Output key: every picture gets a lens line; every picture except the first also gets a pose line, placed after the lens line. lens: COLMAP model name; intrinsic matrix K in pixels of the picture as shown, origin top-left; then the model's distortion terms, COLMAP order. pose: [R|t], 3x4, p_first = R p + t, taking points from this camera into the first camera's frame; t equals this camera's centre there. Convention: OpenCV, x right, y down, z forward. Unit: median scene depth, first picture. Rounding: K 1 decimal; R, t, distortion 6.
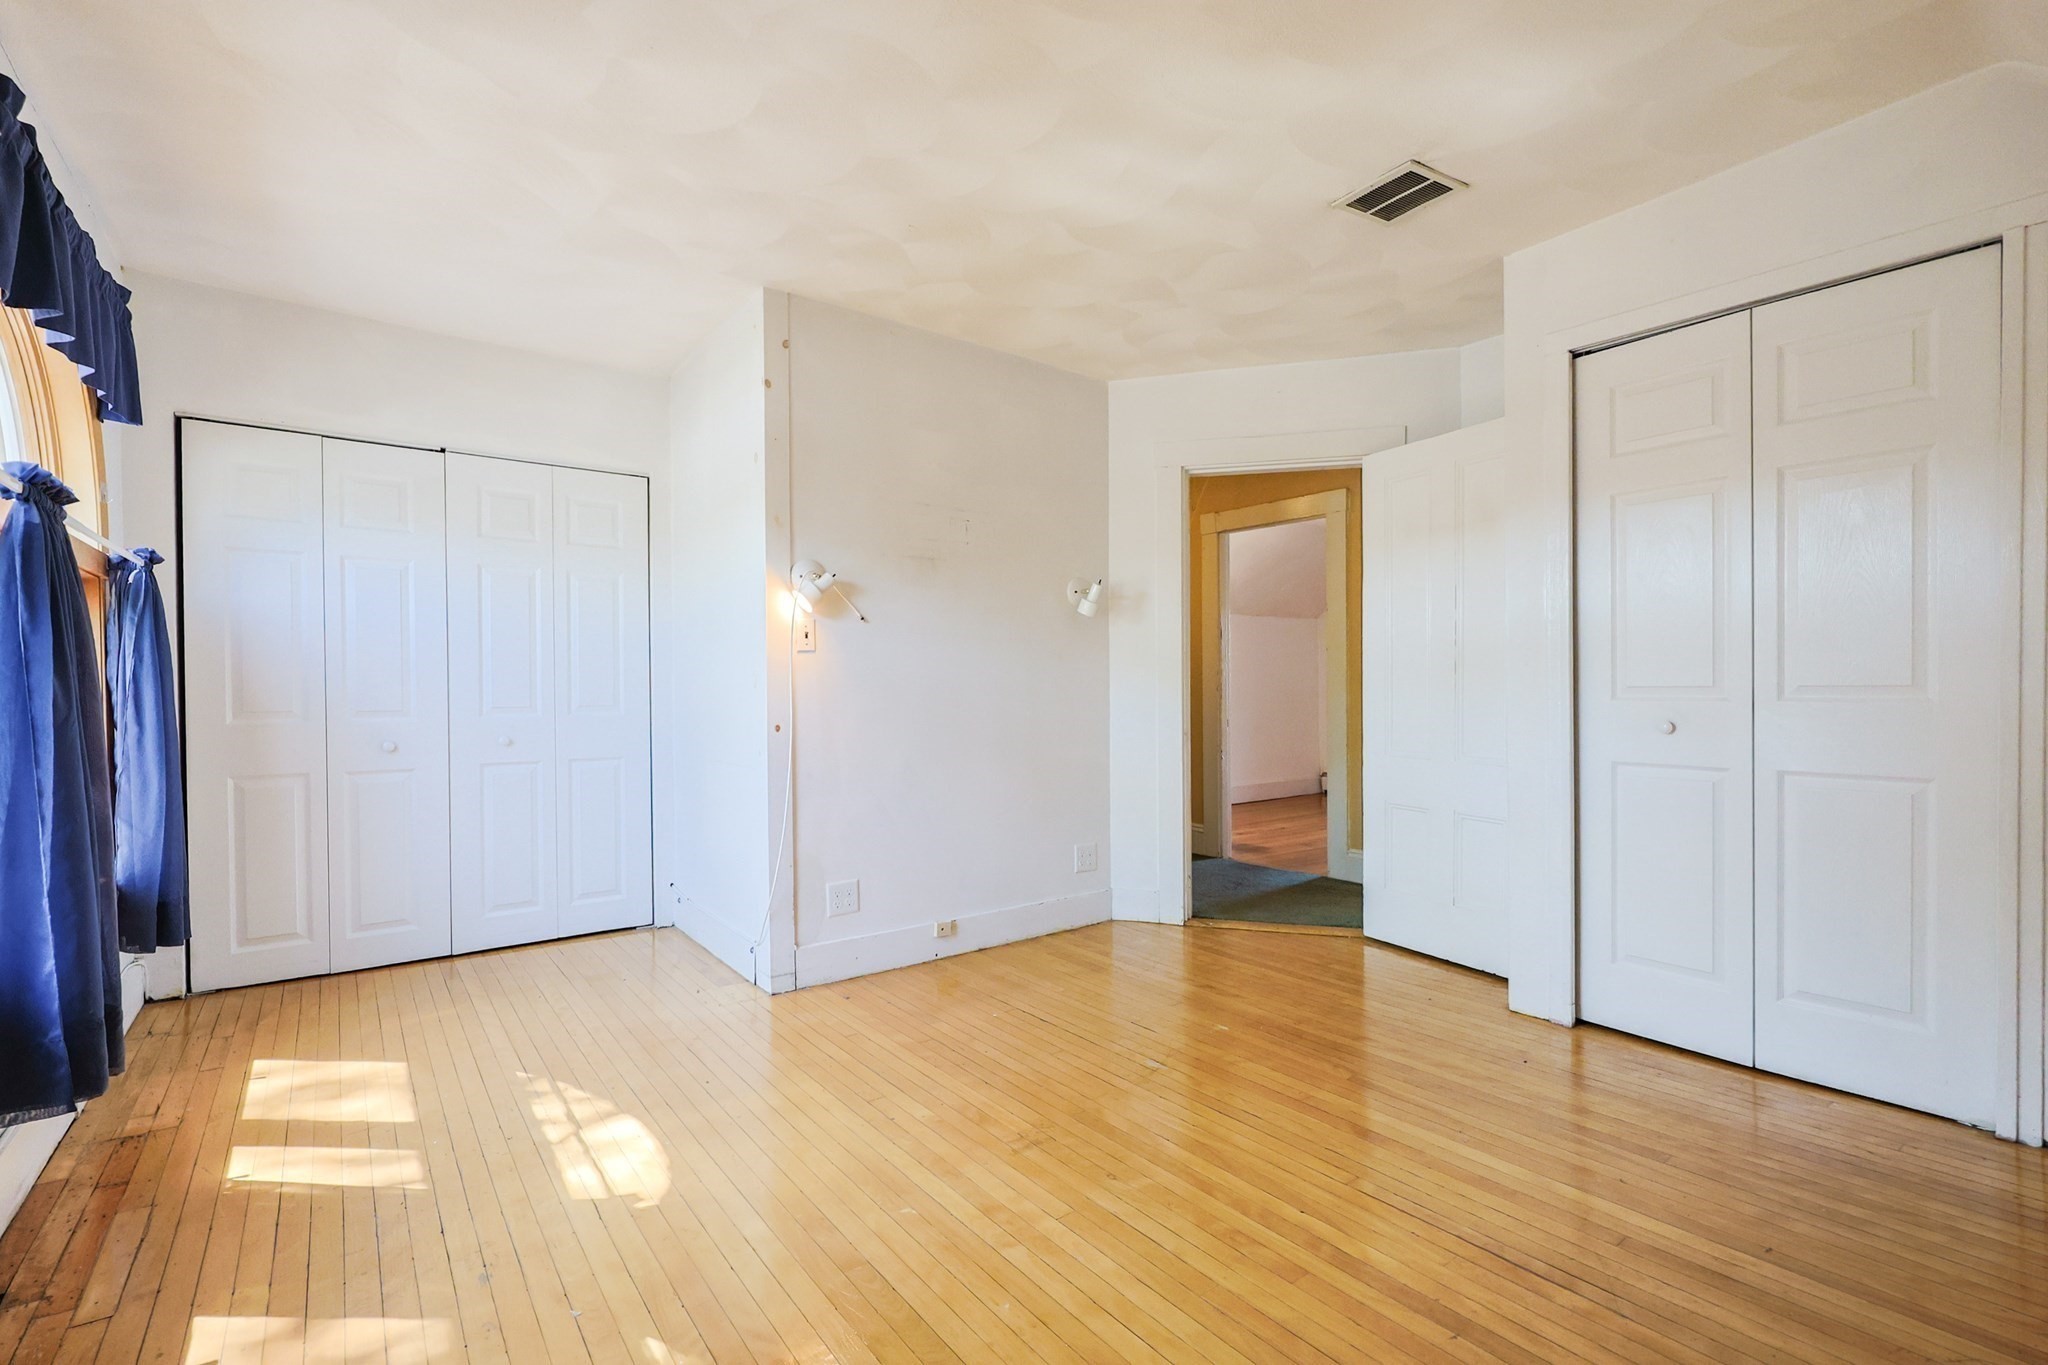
lens RADIAL K [[899.2, 0, 1030.3], [0, 899.2, 671.3], [0, 0, 1]] dist [0.002379, 0.000080]
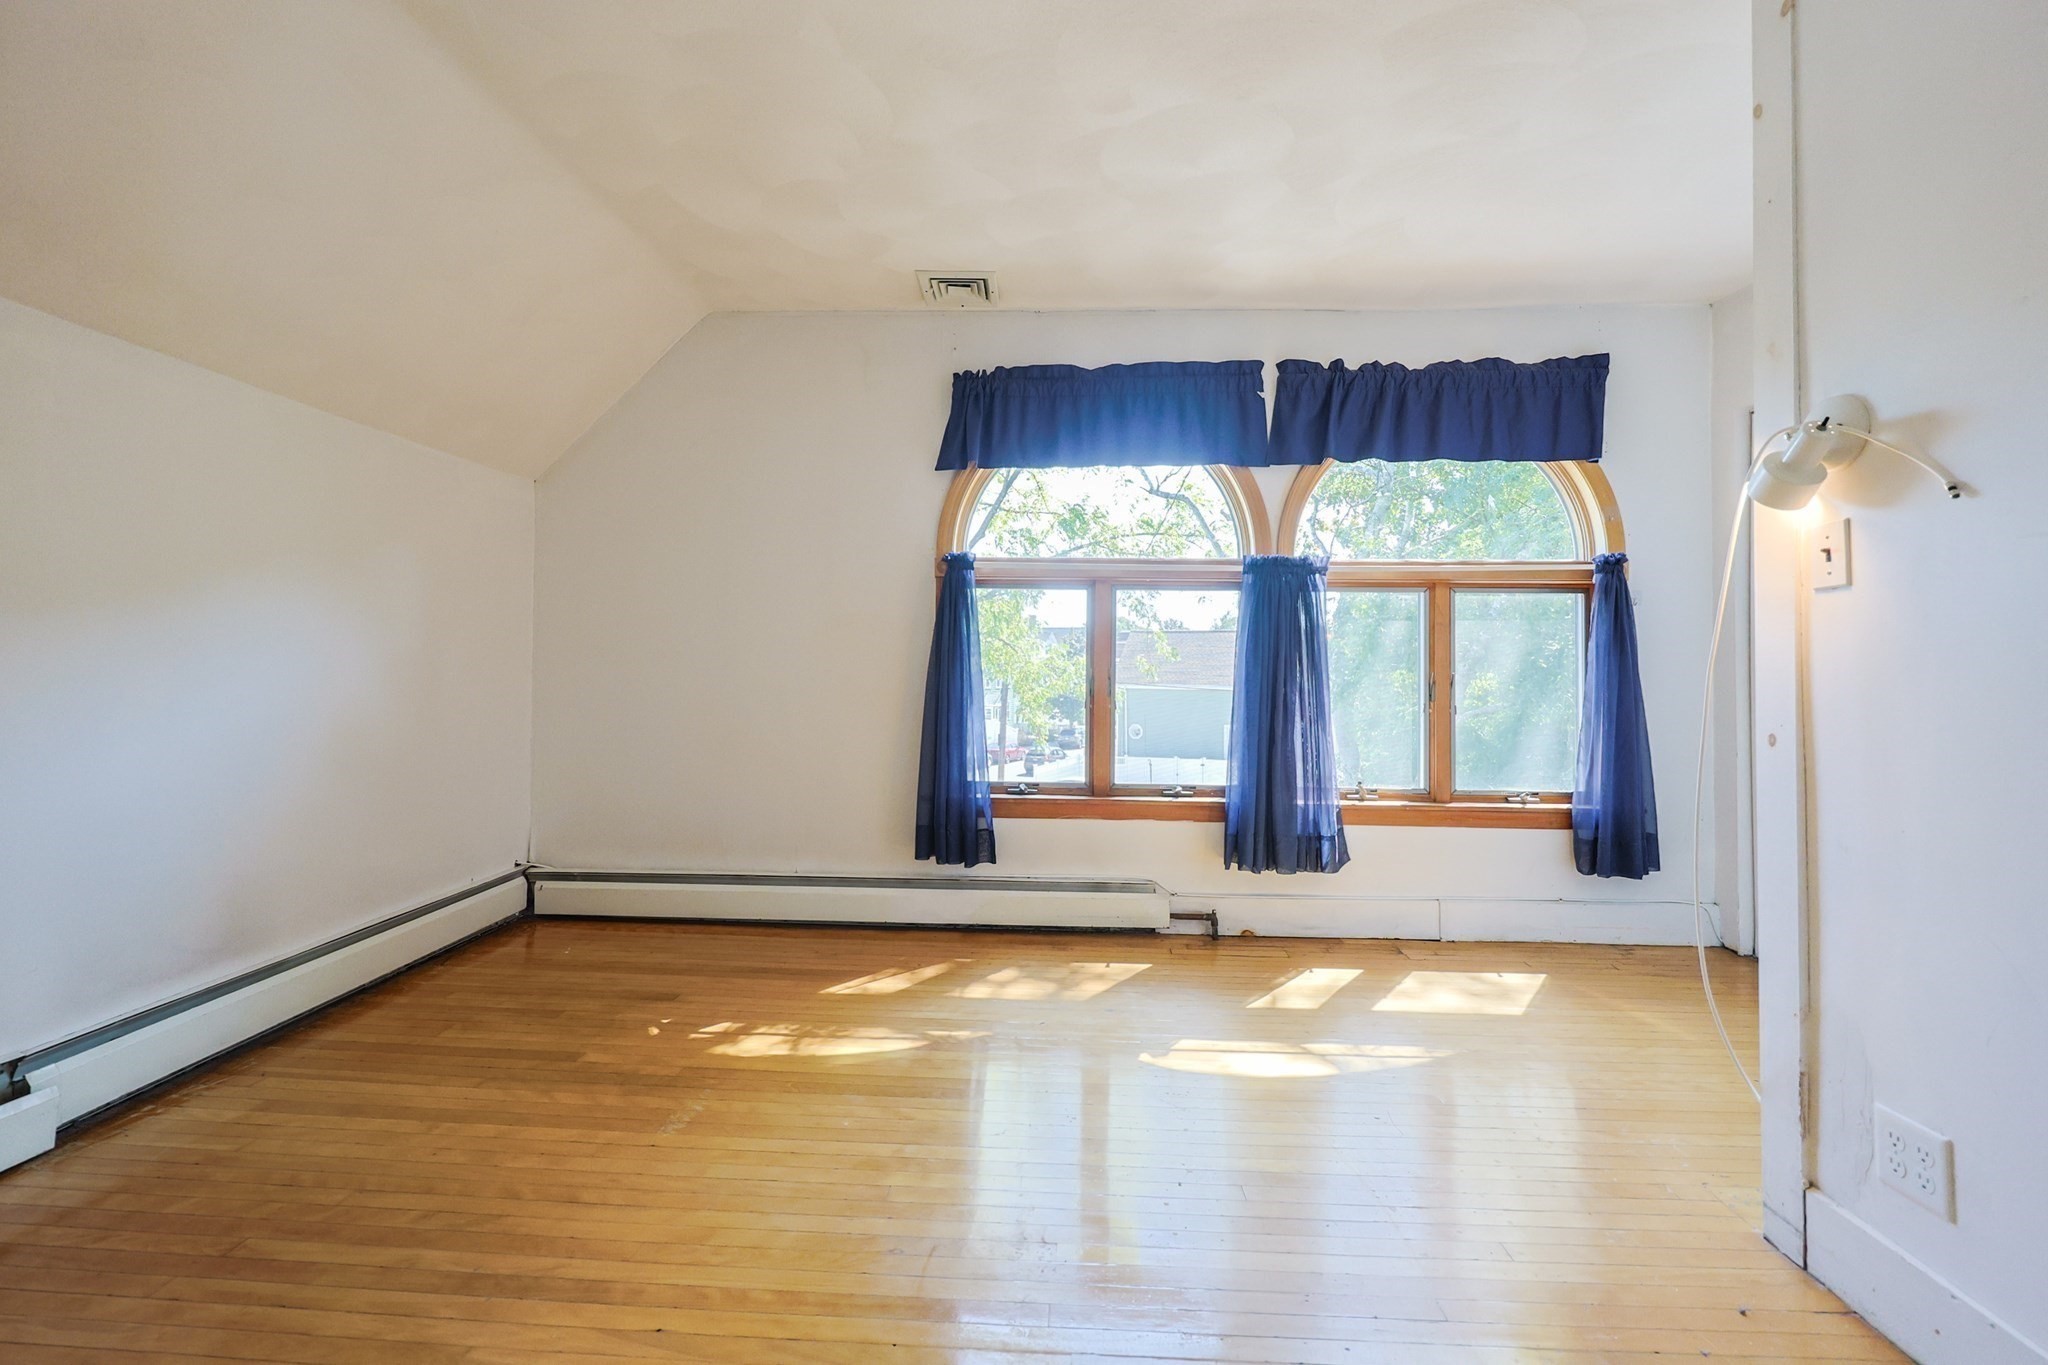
lens RADIAL K [[899.2, 0, 1030.3], [0, 899.2, 671.3], [0, 0, 1]] dist [0.002379, 0.000080]
pose [[-0.647500, 0.004557, -0.762052, 0.608207], [0.005166, 0.999985, 0.001590, 0.028369], [0.762048, -0.002907, -0.647514, 1.556264]]
